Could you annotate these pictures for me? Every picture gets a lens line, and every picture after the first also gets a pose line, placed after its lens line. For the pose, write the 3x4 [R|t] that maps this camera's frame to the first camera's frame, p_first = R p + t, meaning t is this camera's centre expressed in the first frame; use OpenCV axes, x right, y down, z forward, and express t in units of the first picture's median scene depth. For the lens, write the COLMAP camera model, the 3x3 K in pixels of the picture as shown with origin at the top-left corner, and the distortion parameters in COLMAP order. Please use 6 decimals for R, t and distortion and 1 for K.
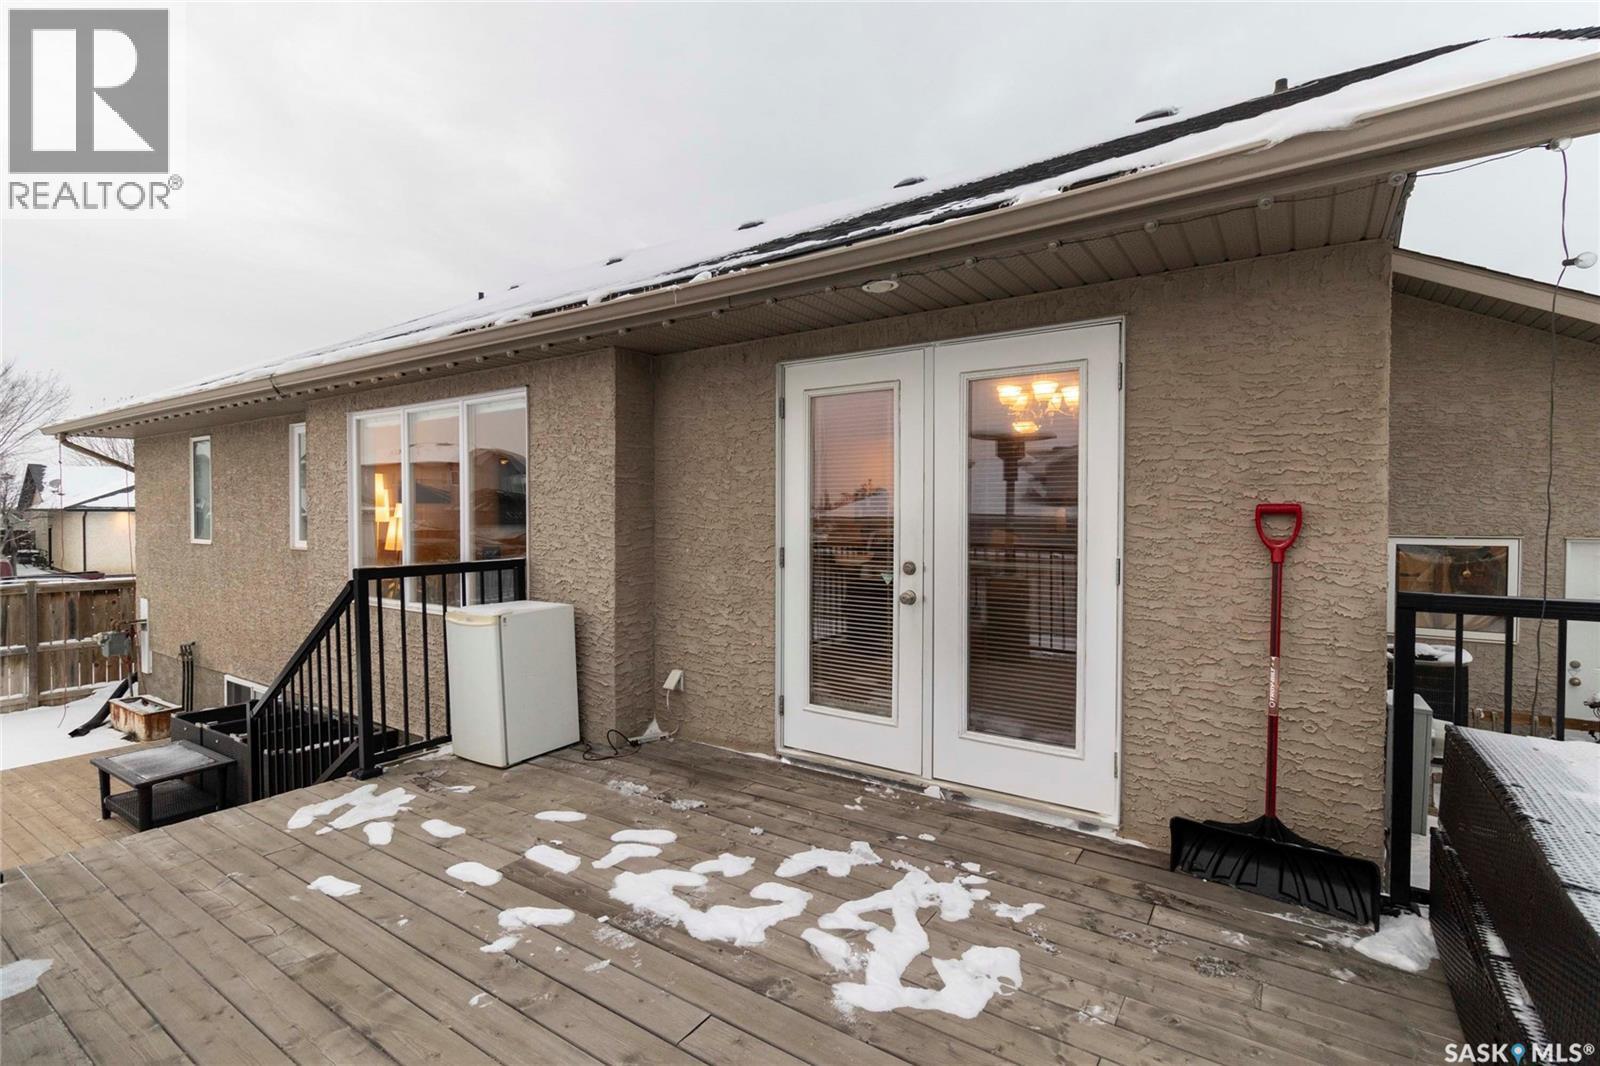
lens RADIAL K [[735.1, 0, 809.1], [0, 735.1, 528.3], [0, 0, 1]] dist [0.001151, 0.000115]
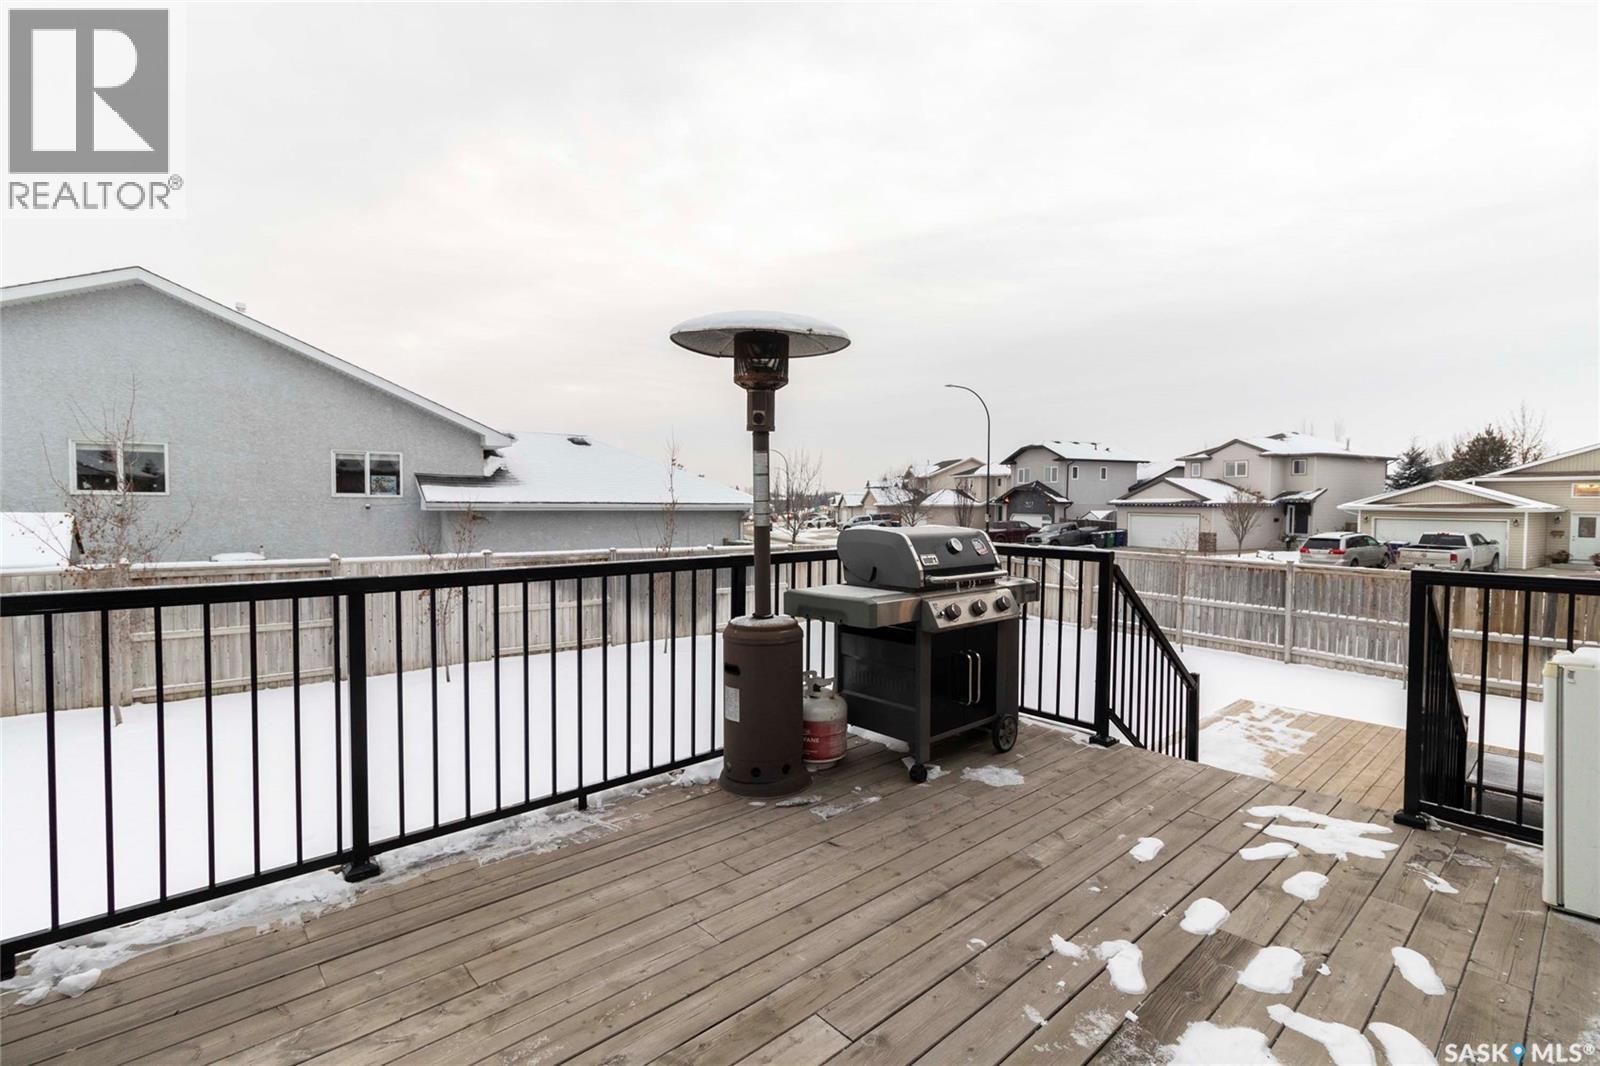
lens RADIAL K [[735.1, 0, 804.5], [0, 735.1, 528.9], [0, 0, 1]] dist [0.001151, 0.000115]
pose [[-0.249475, 0.032512, -0.967835, 0.377791], [-0.026632, 0.998828, 0.040417, -0.005748], [0.968015, 0.035859, -0.248317, 0.580996]]
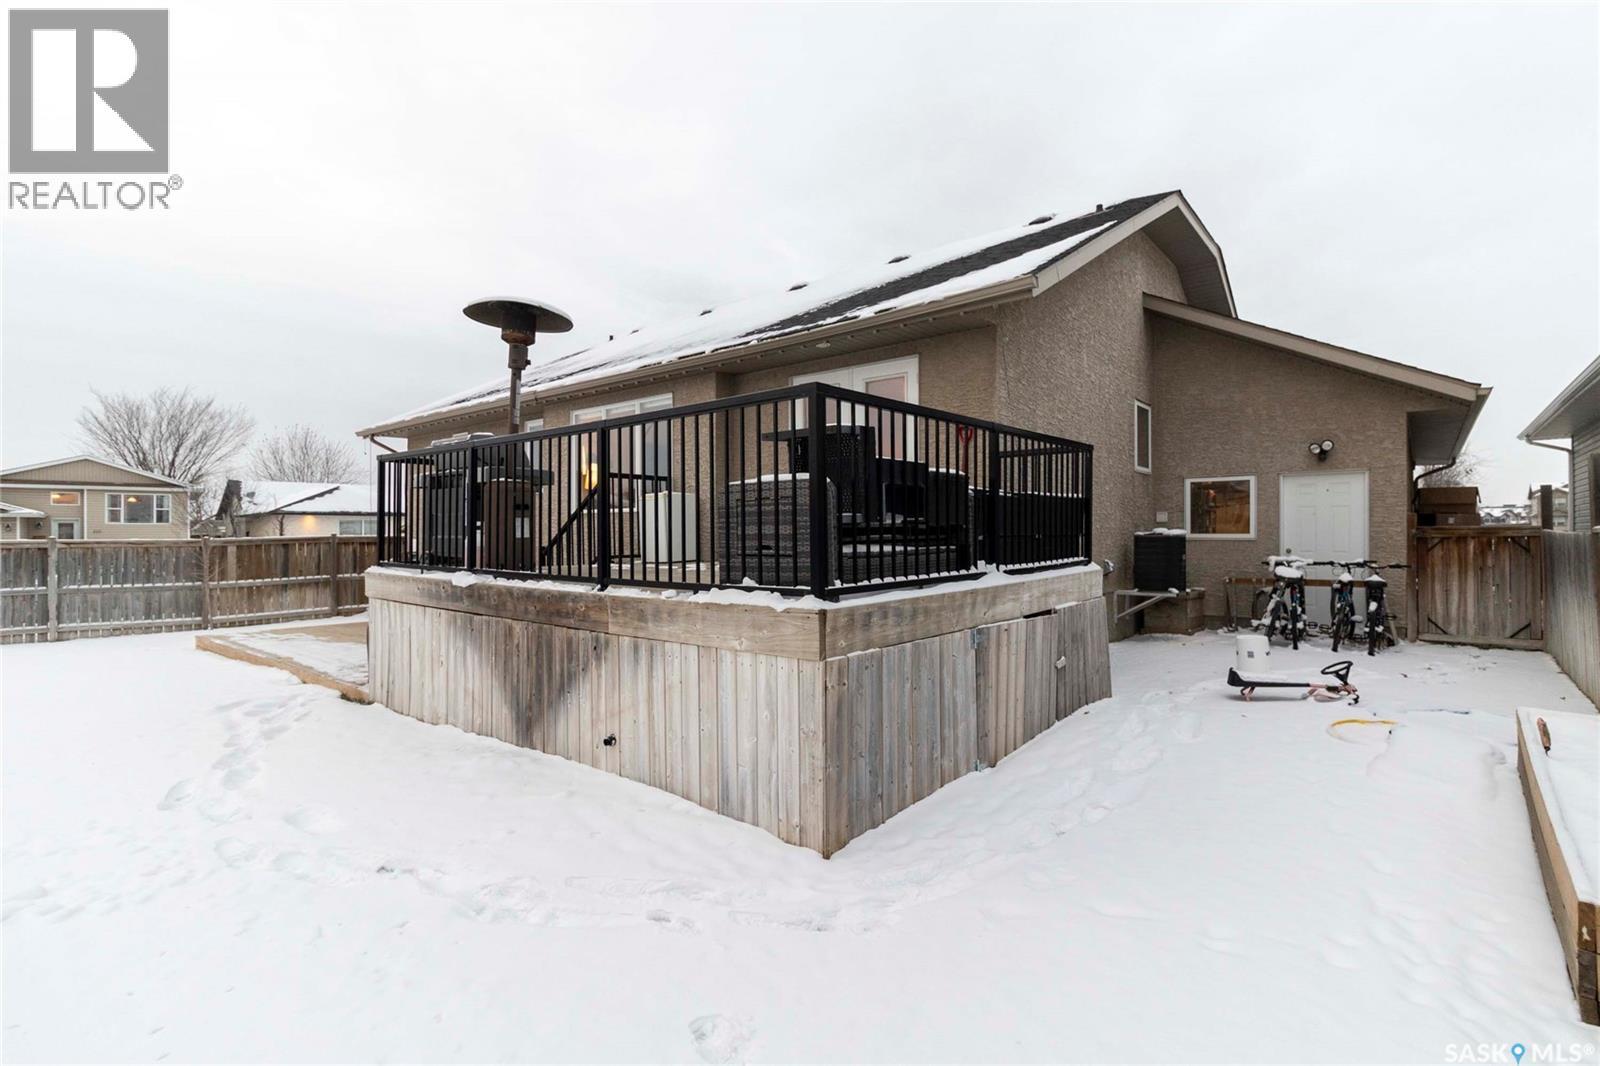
lens RADIAL K [[735.1, 0, 796.9], [0, 735.1, 534.0], [0, 0, 1]] dist [0.001151, 0.000115]
pose [[0.992909, 0.000018, -0.118879, 0.258234], [-0.002351, 0.999807, -0.019481, 0.305527], [0.118855, 0.019622, 0.992718, -1.250617]]
